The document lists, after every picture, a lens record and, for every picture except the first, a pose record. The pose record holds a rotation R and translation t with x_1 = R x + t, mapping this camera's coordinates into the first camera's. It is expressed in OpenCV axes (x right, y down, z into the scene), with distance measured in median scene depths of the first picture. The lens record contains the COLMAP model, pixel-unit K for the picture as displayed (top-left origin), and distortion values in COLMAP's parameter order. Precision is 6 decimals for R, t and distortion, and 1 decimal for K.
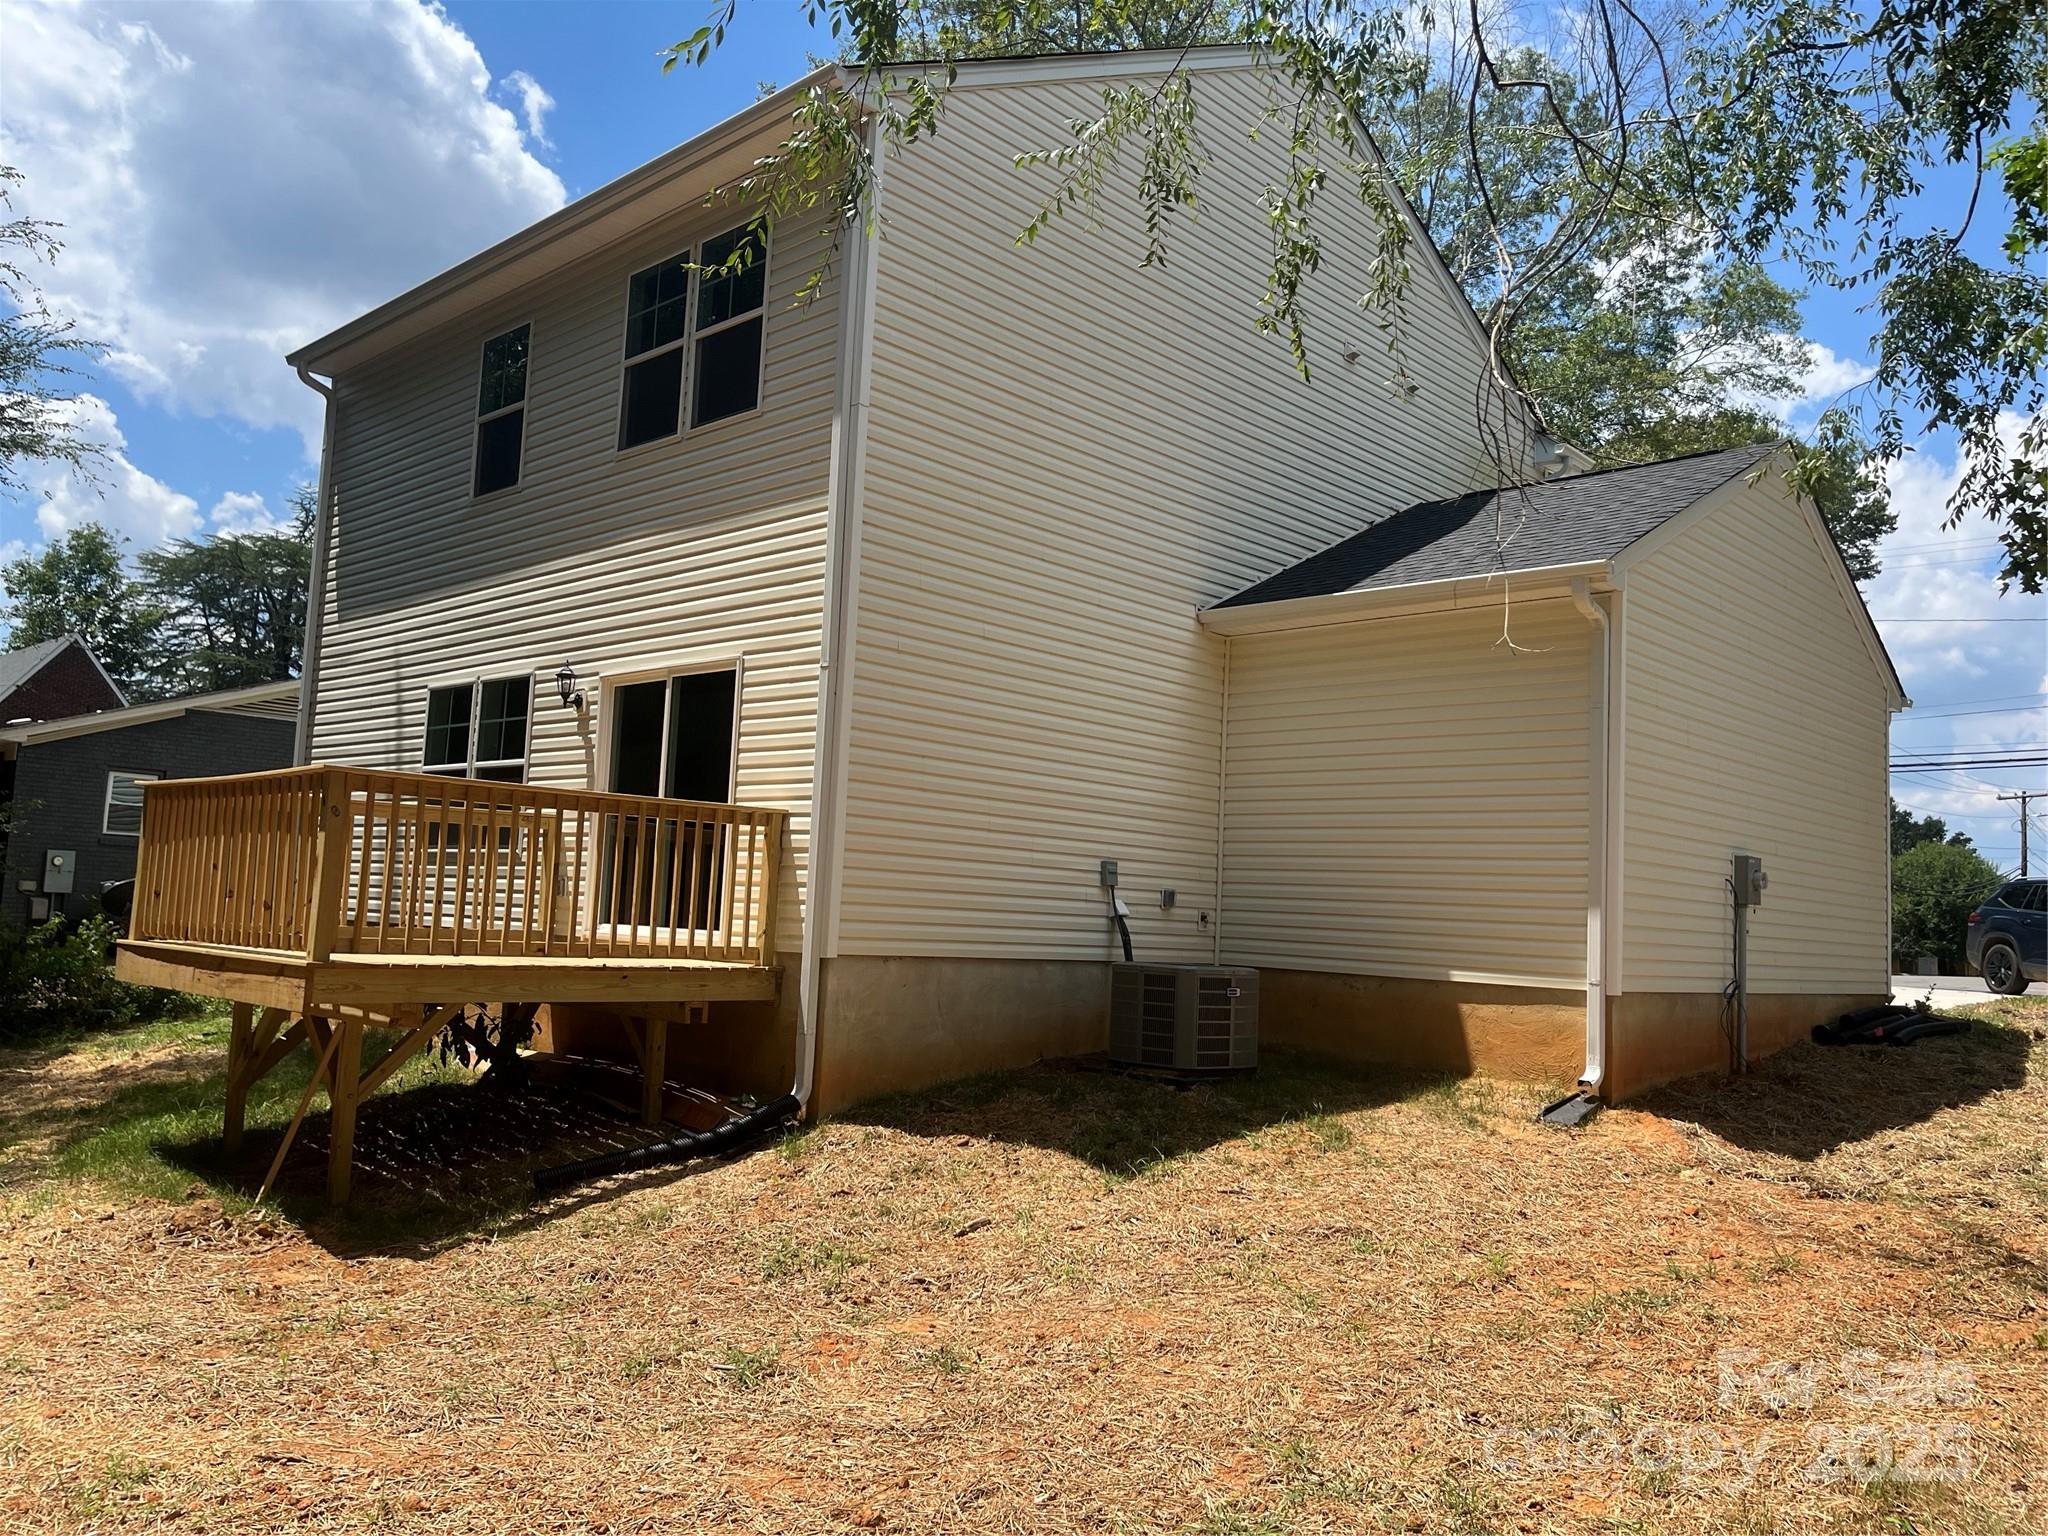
lens RADIAL K [[1538.4, 0, 1037.0], [0, 1538.4, 751.9], [0, 0, 1]] dist [0.080204, -0.101863]
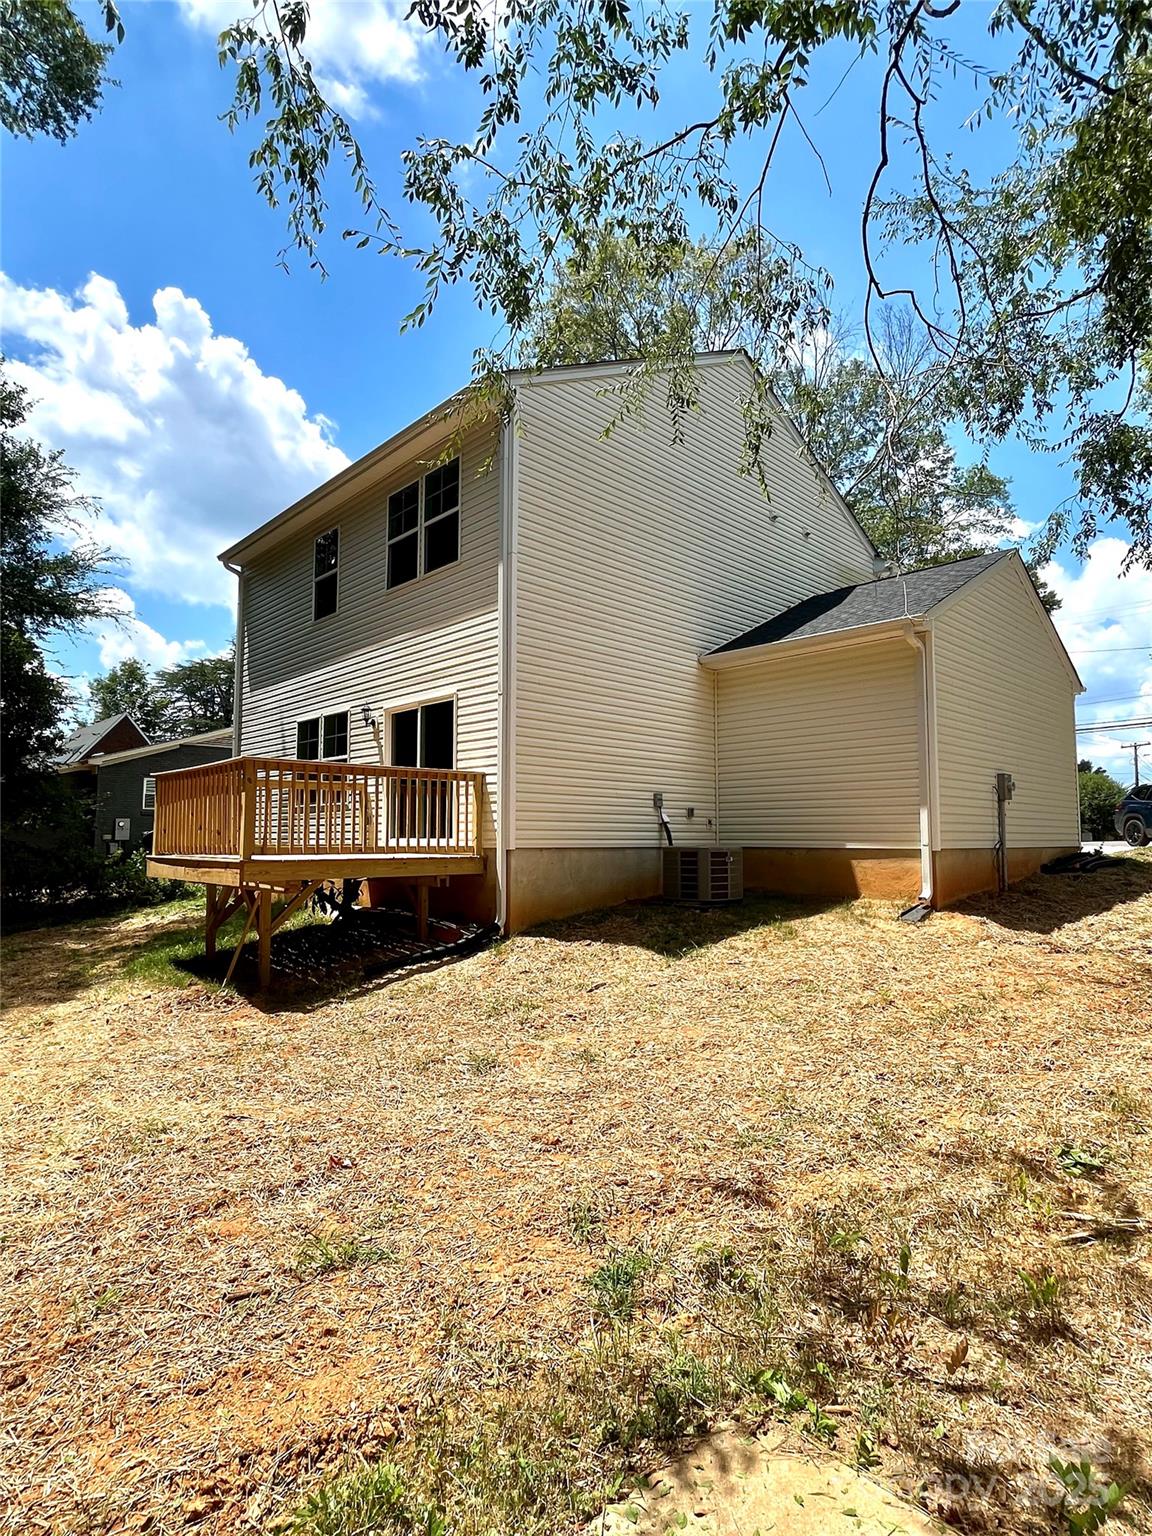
lens RADIAL K [[795.7, 0, 576.0], [0, 795.7, 768.0], [0, 0, 1]] dist [0.001849, -0.000865]
pose [[0.997886, -0.048383, -0.043399, -0.009375], [0.049205, 0.998625, 0.018088, 0.020512], [0.042464, -0.020185, 0.998894, 0.040193]]
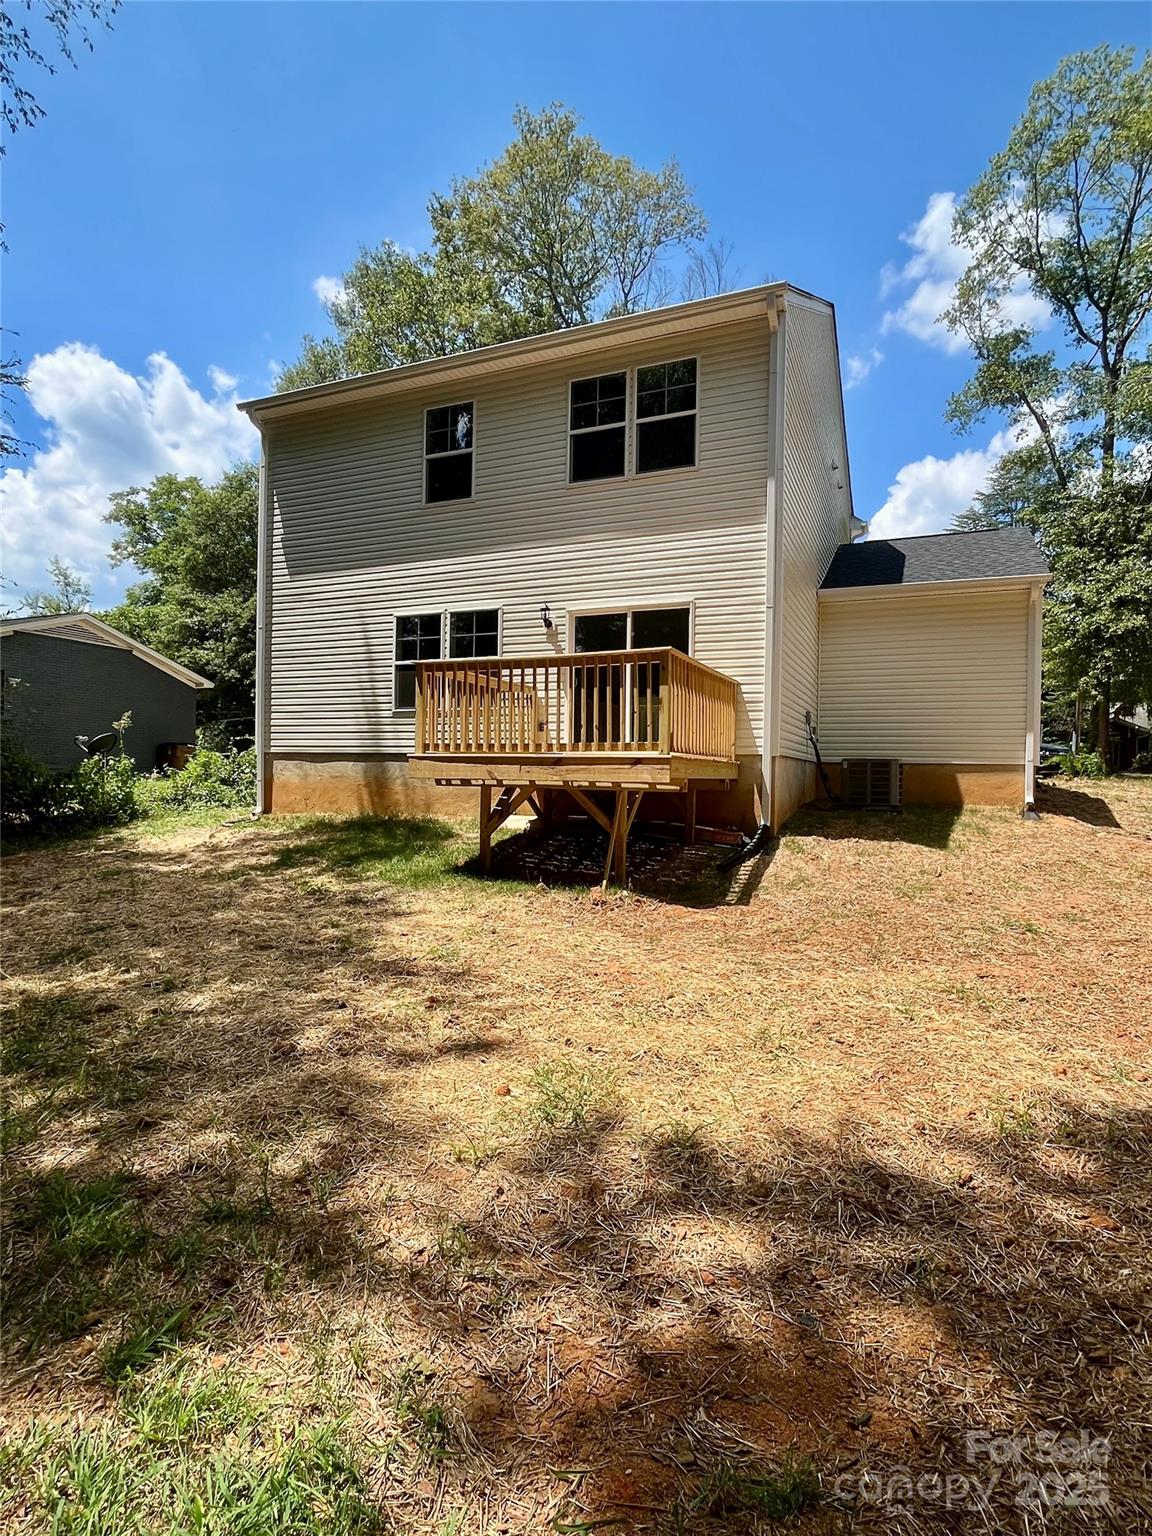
lens RADIAL K [[795.7, 0, 576.0], [0, 795.7, 768.0], [0, 0, 1]] dist [0.001849, -0.000865]
pose [[0.937252, -0.027047, 0.347601, -0.706195], [-0.010869, 0.994235, 0.106669, 0.041255], [-0.348483, -0.103754, 0.931555, 0.131634]]
